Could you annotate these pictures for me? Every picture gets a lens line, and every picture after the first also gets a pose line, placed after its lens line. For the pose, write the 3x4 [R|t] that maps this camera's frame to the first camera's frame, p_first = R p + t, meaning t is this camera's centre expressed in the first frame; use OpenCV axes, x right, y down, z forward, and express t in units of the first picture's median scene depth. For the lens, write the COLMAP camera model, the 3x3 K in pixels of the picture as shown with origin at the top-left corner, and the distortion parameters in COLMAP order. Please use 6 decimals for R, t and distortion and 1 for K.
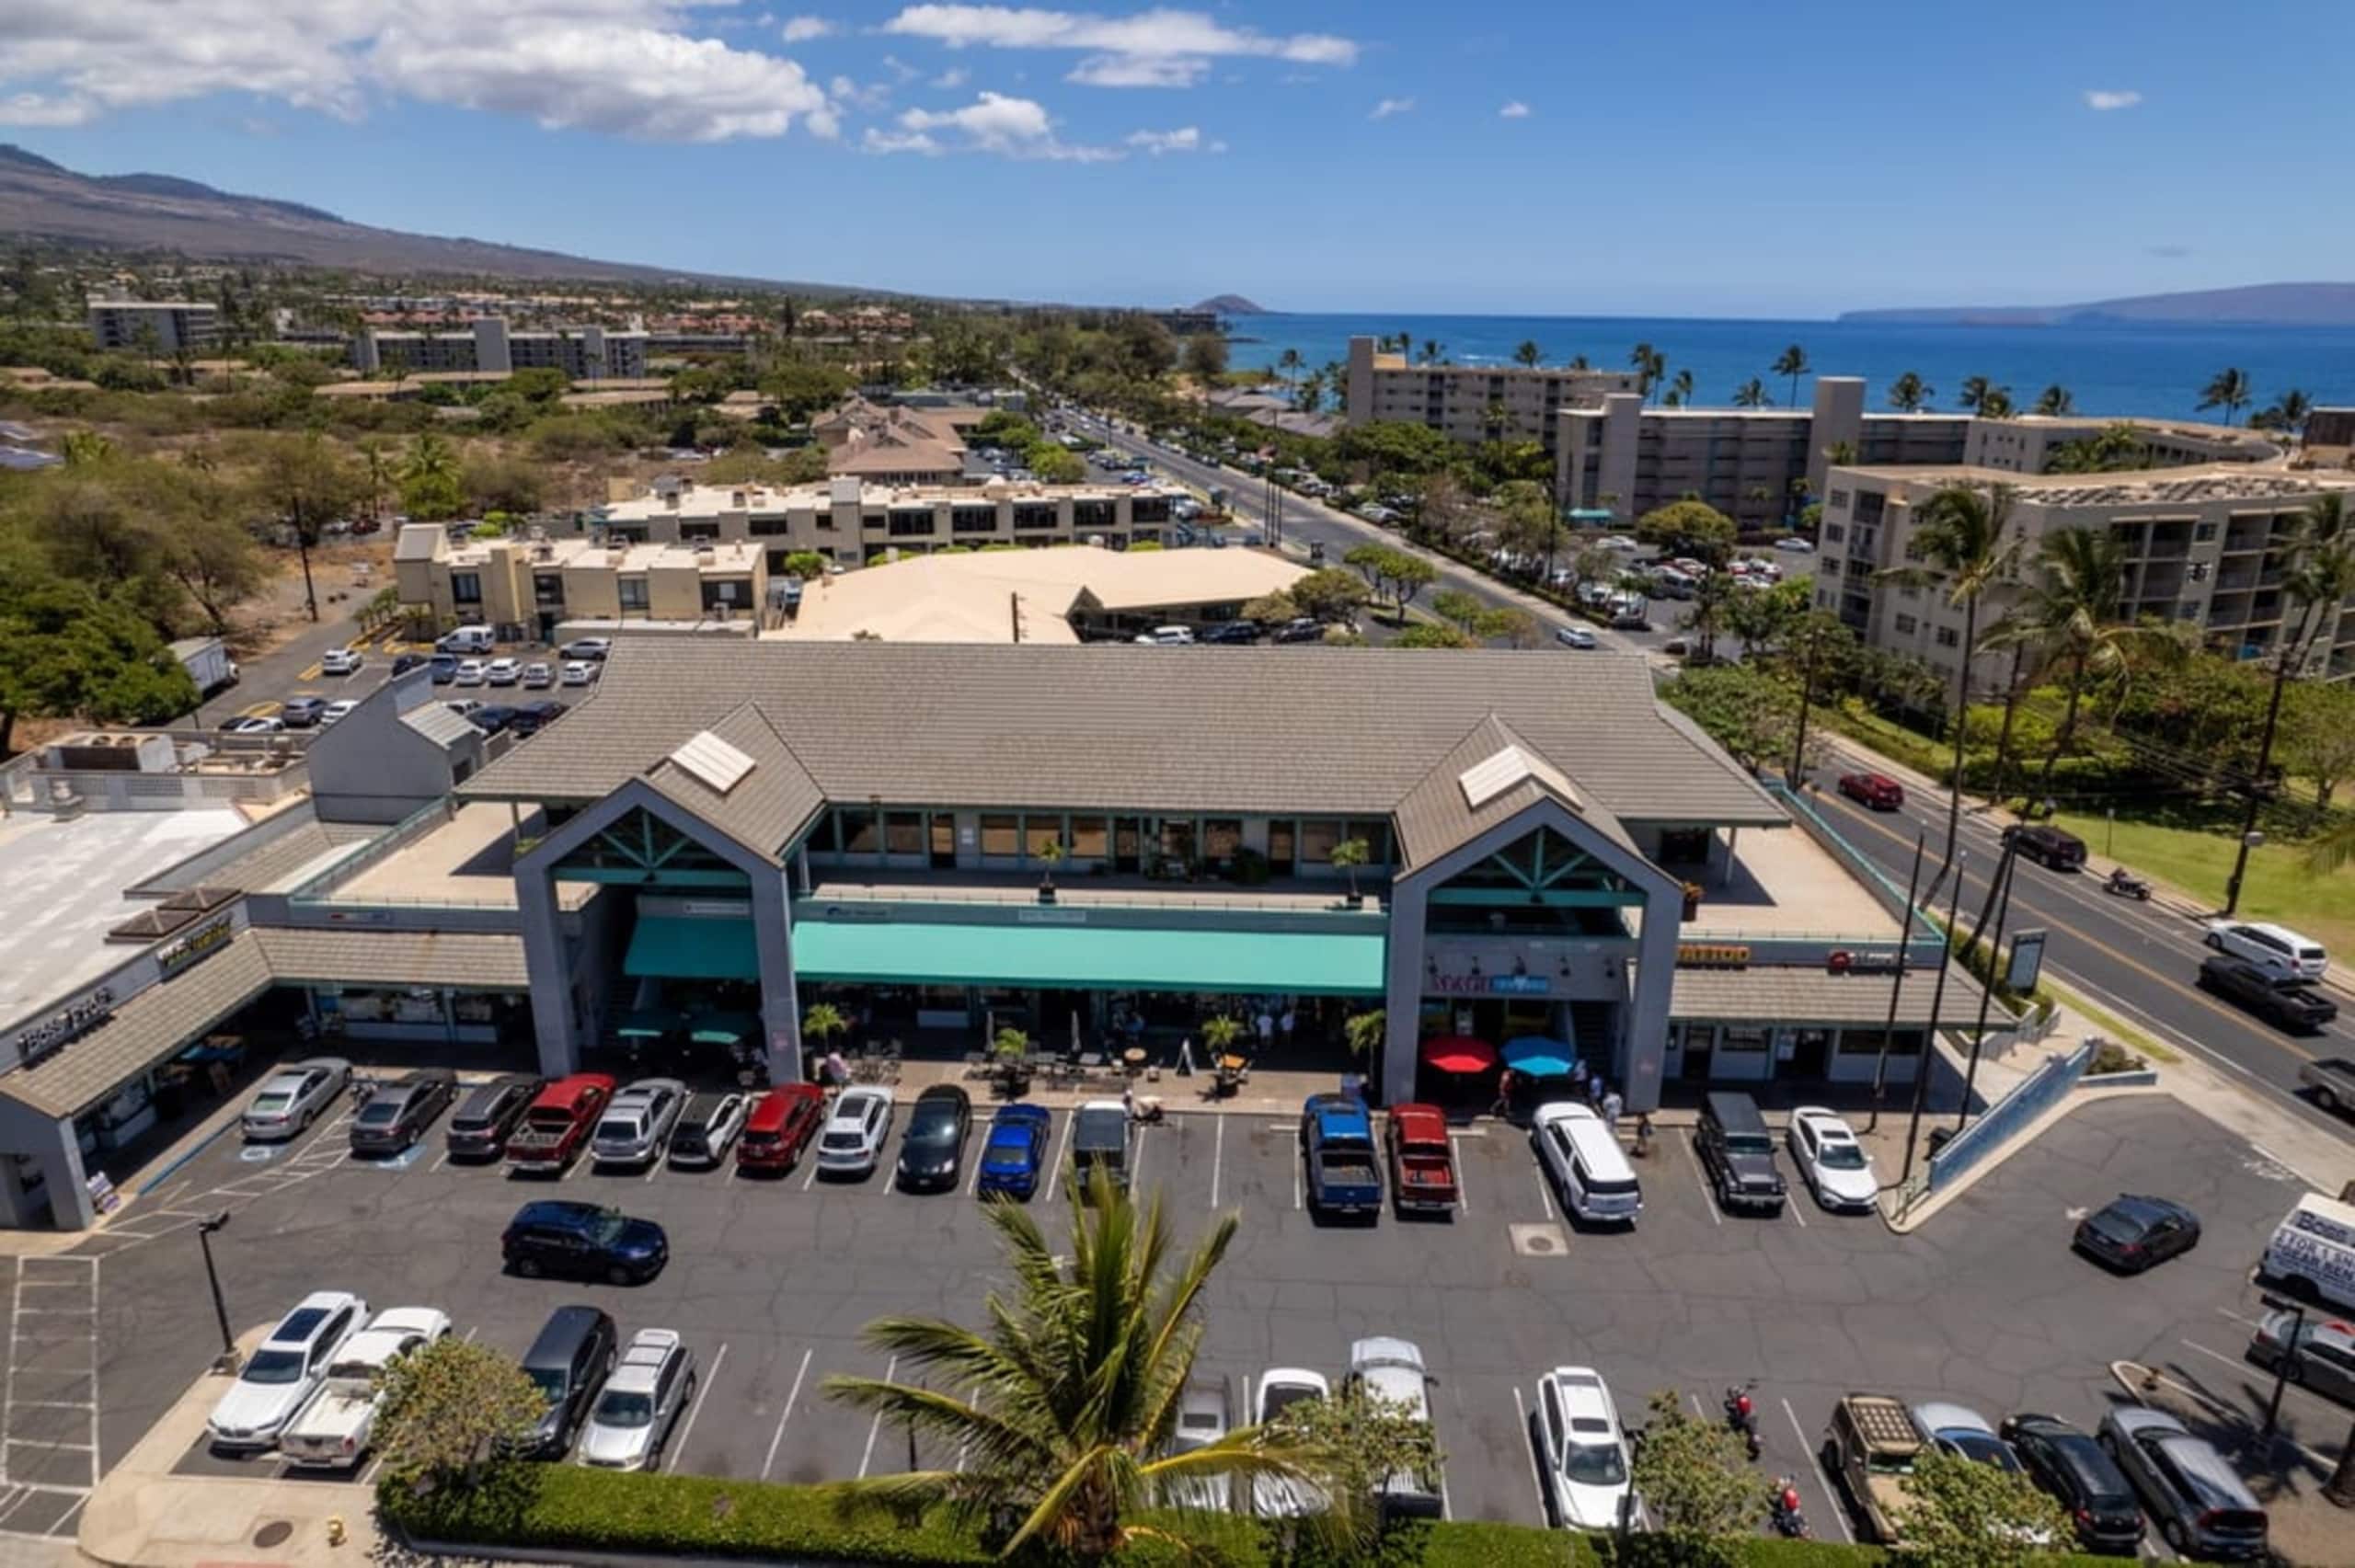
lens RADIAL K [[1508.1, 0, 1179.1], [0, 1508.1, 824.0], [0, 0, 1]] dist [-0.078778, 0.071243]
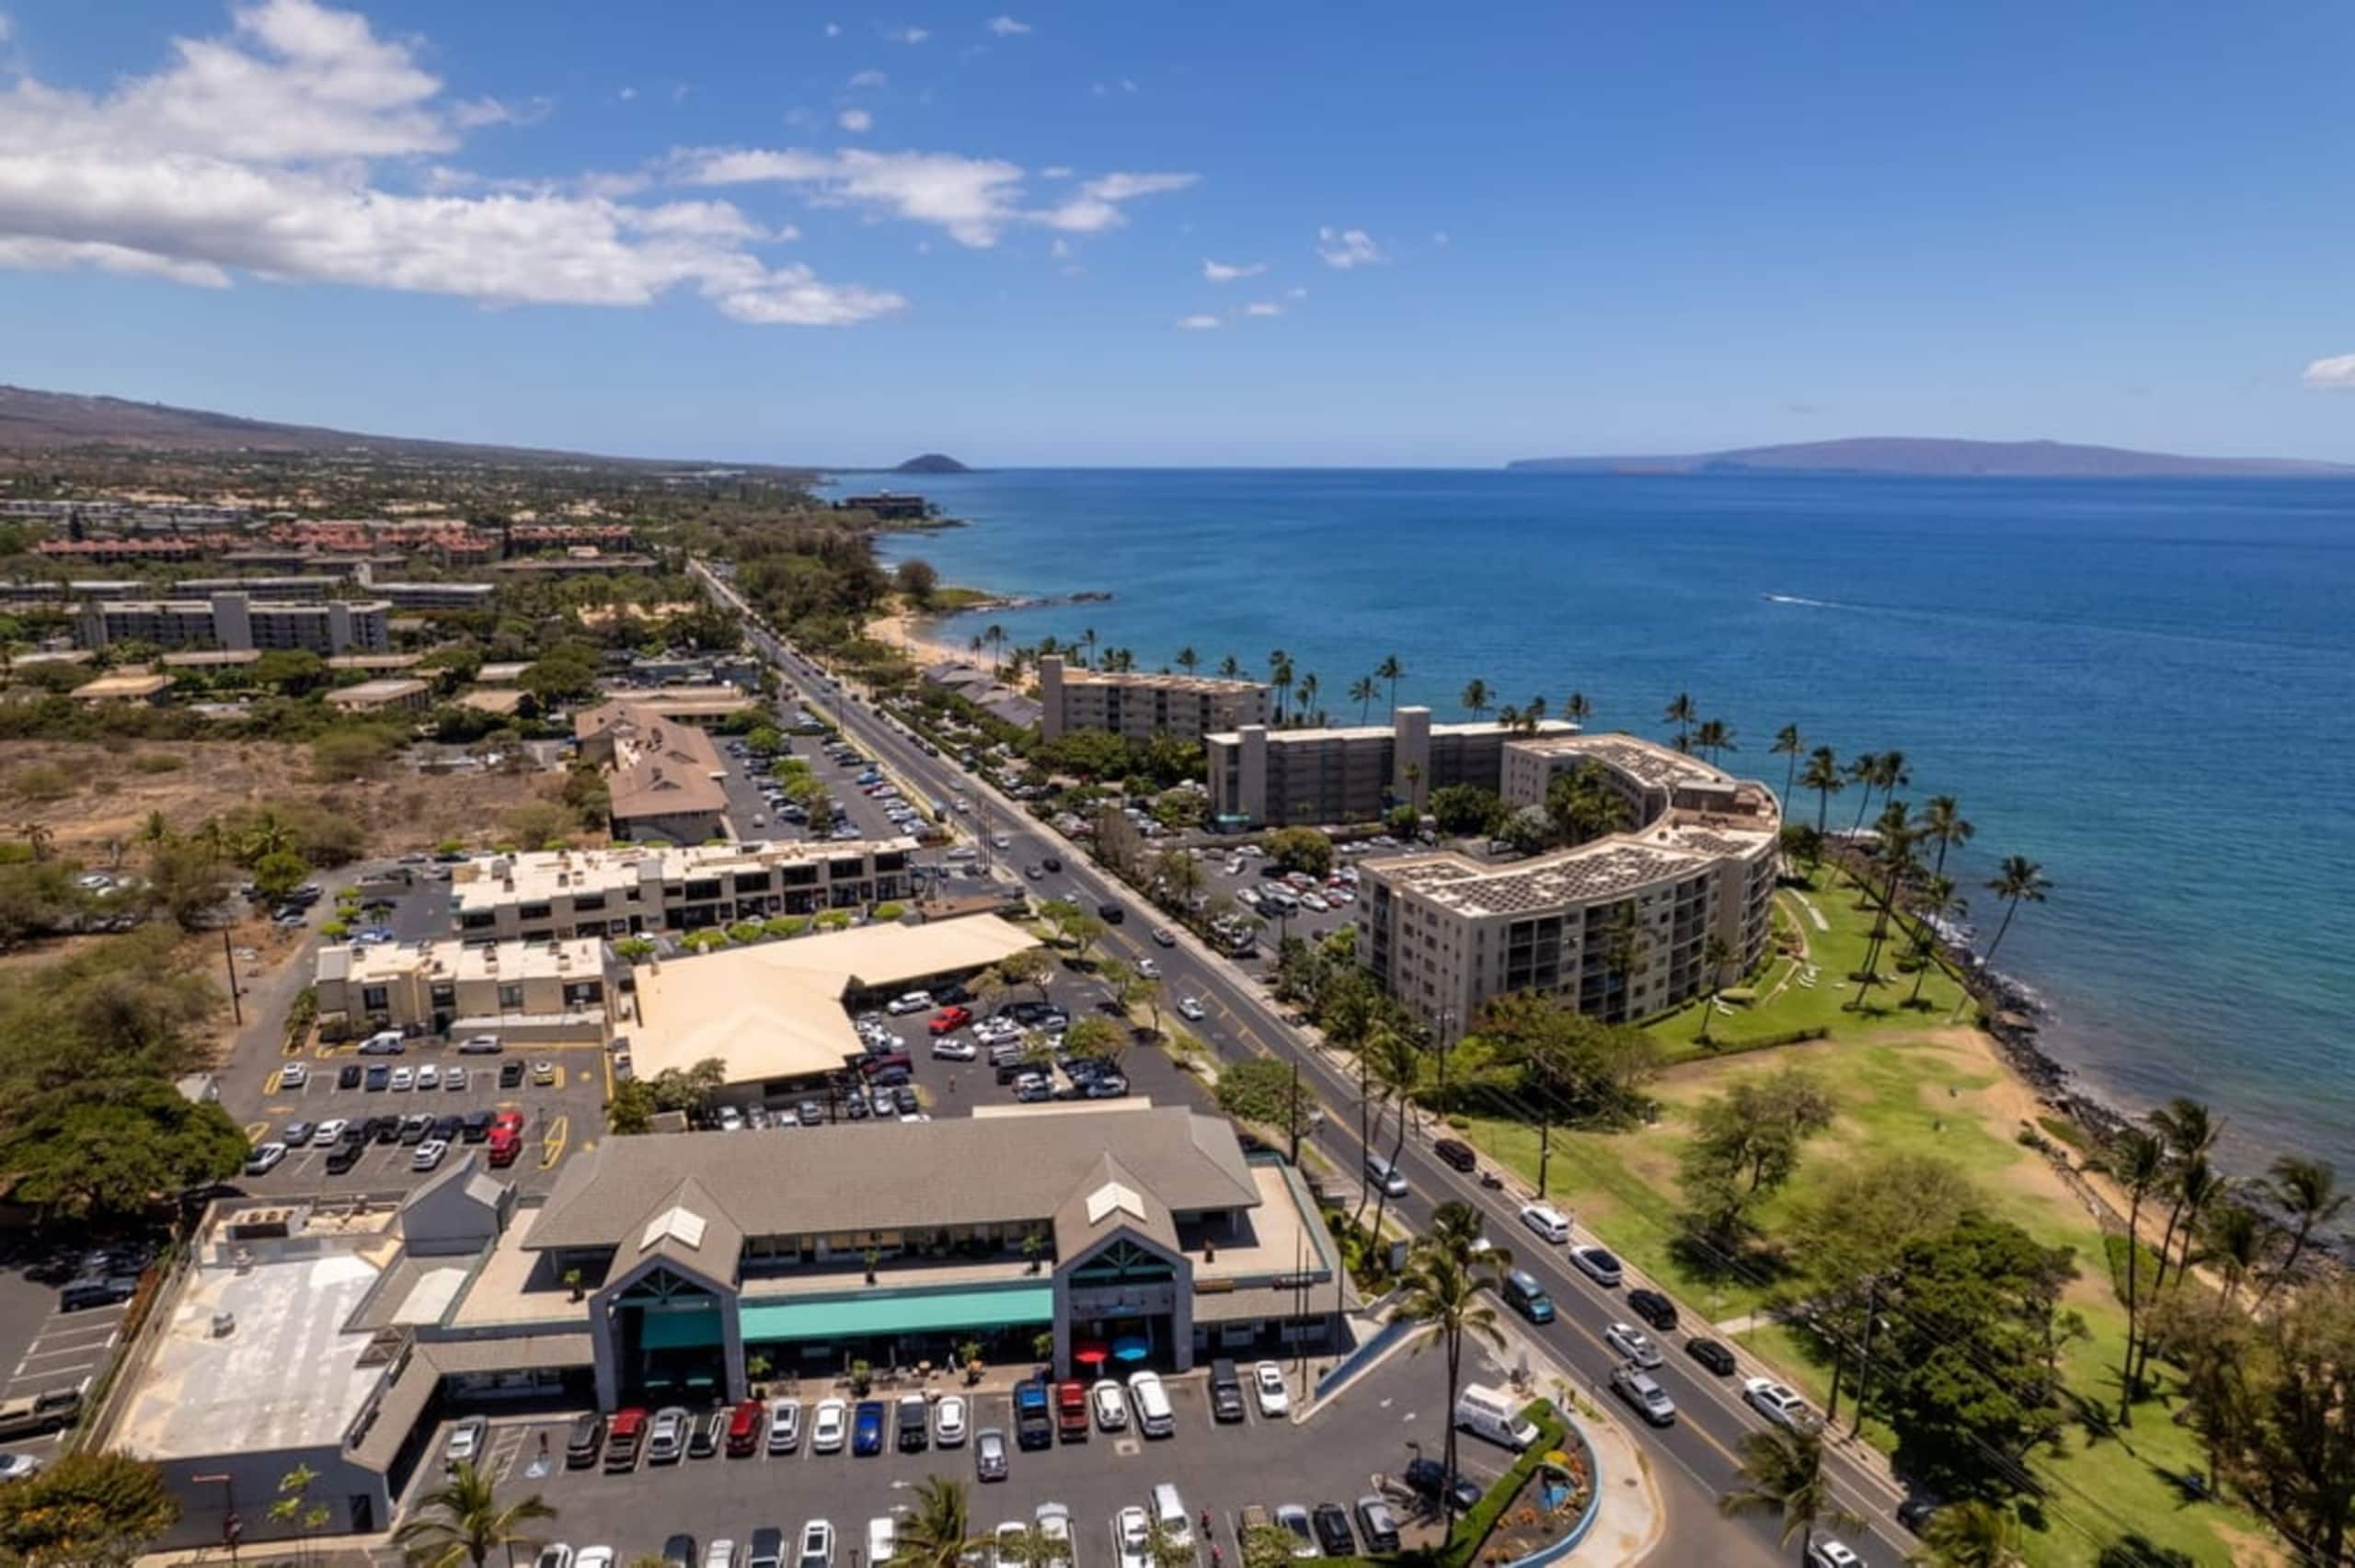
lens RADIAL K [[1508.1, 0, 1179.1], [0, 1508.1, 824.0], [0, 0, 1]] dist [-0.078778, 0.071243]
pose [[0.982204, -0.046630, 0.181936, -0.024382], [0.063863, 0.993889, -0.090038, -0.332869], [-0.176626, 0.100055, 0.979179, -0.962802]]
